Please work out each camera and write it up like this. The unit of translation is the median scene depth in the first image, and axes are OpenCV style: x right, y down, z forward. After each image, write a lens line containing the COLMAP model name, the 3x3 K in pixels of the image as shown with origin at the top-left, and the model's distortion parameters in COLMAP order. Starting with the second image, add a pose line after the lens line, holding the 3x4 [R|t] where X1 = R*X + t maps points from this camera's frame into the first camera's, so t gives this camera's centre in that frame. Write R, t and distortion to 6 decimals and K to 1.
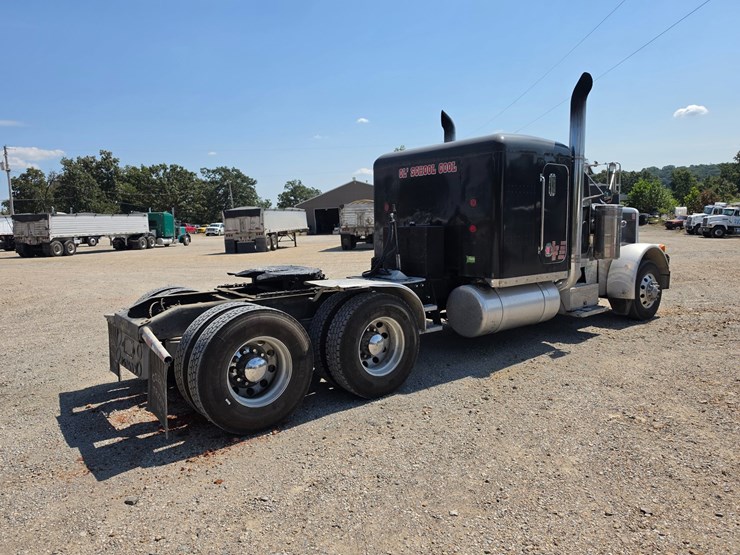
lens RADIAL K [[508.4, 0, 362.8], [0, 508.4, 286.7], [0, 0, 1]] dist [0.084857, -0.130502]
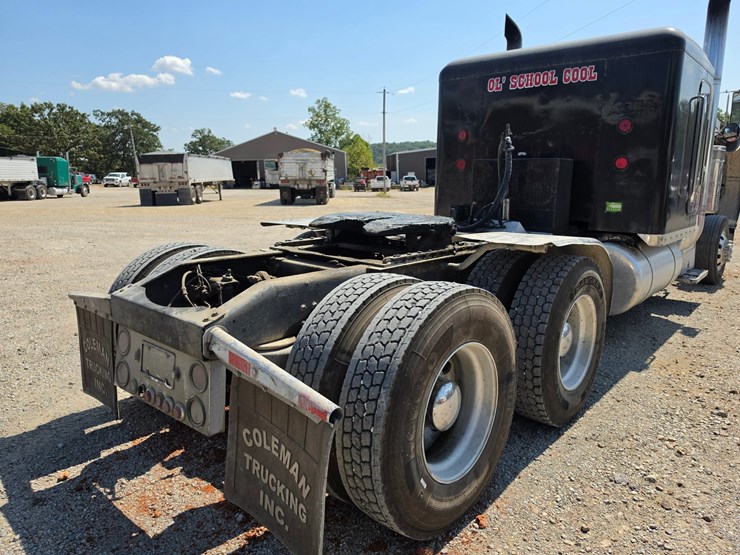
lens RADIAL K [[513.0, 0, 377.6], [0, 513.0, 279.2], [0, 0, 1]] dist [0.058267, -0.084148]
pose [[0.980790, -0.009825, 0.194820, -0.052645], [-0.002768, 0.997929, 0.064258, 0.000411], [-0.195048, -0.063563, 0.978732, 0.072598]]
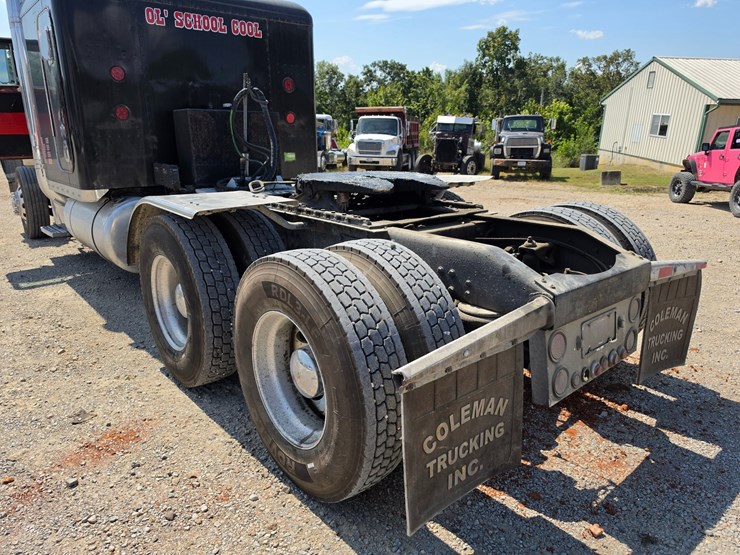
lens RADIAL K [[510.9, 0, 378.6], [0, 510.9, 285.3], [0, 0, 1]] dist [0.083921, -0.124656]
pose [[-0.054067, -0.266981, 0.962184, -0.139464], [0.124717, 0.954242, 0.271785, -0.013080], [-0.990718, 0.134695, -0.018296, 0.186419]]
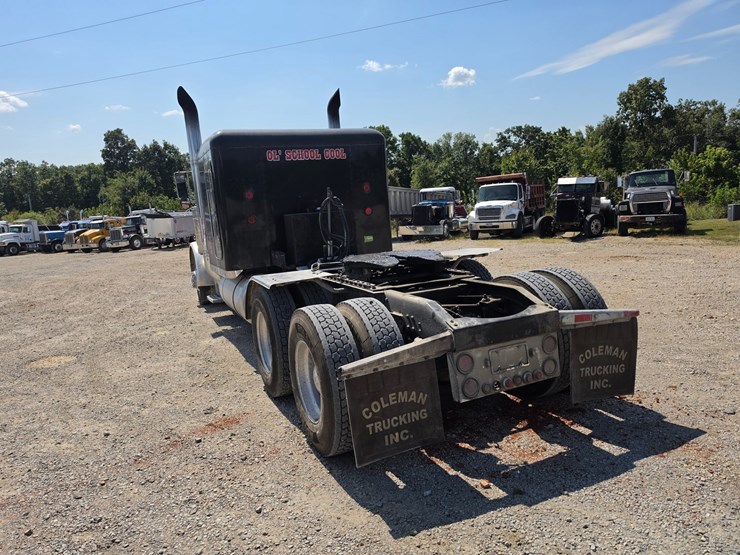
lens RADIAL K [[508.4, 0, 362.8], [0, 508.4, 286.7], [0, 0, 1]] dist [0.084857, -0.130502]
pose [[0.241024, -0.153043, 0.958376, -0.181825], [0.194840, 0.975014, 0.106700, -0.014911], [-0.950760, 0.161013, 0.264820, 0.152287]]
